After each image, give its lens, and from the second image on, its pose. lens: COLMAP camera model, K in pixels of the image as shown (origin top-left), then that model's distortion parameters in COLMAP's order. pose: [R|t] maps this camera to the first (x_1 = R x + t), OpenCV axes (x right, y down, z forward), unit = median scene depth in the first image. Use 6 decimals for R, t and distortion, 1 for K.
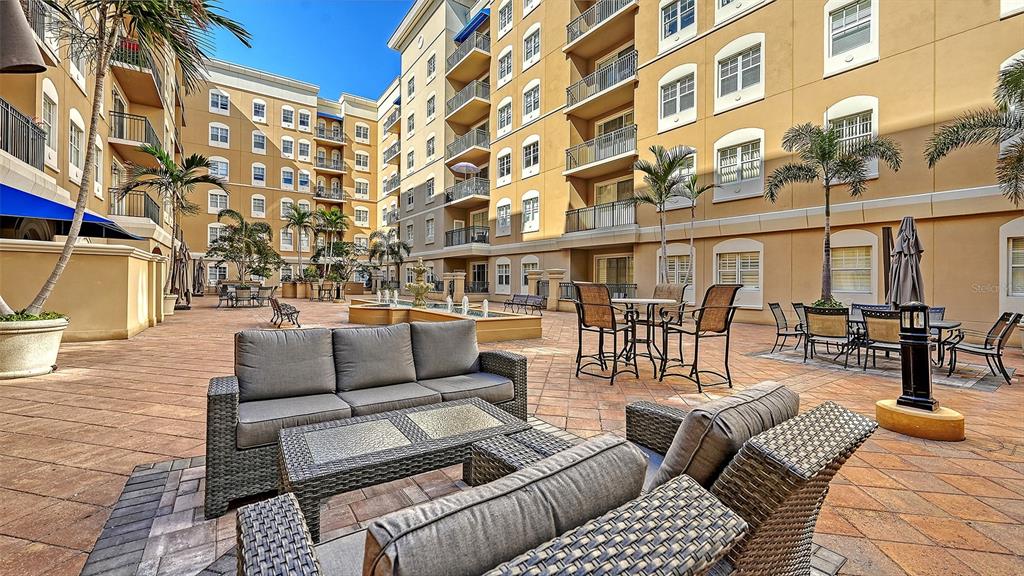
lens RADIAL K [[400.7, 0, 507.3], [0, 400.7, 278.0], [0, 0, 1]] dist [-0.000858, -0.000199]
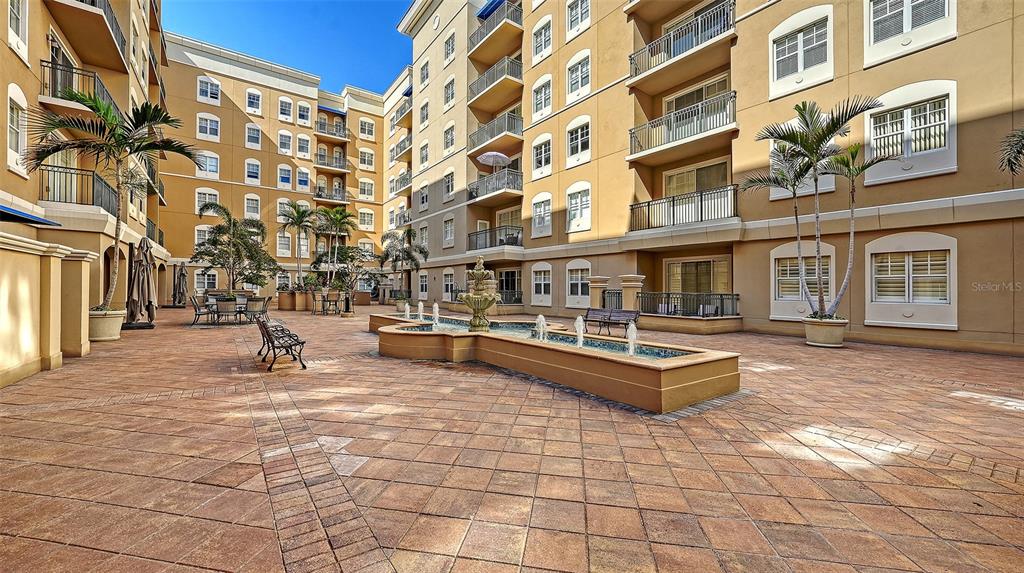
lens RADIAL K [[393.8, 0, 512.0], [0, 393.8, 286.5], [0, 0, 1]] dist [-0.009707, 0.000180]
pose [[0.999732, 0.000369, 0.023157, -0.084758], [-0.000345, 0.999999, -0.001067, 0.000533], [-0.023157, 0.001059, 0.999731, 0.154706]]
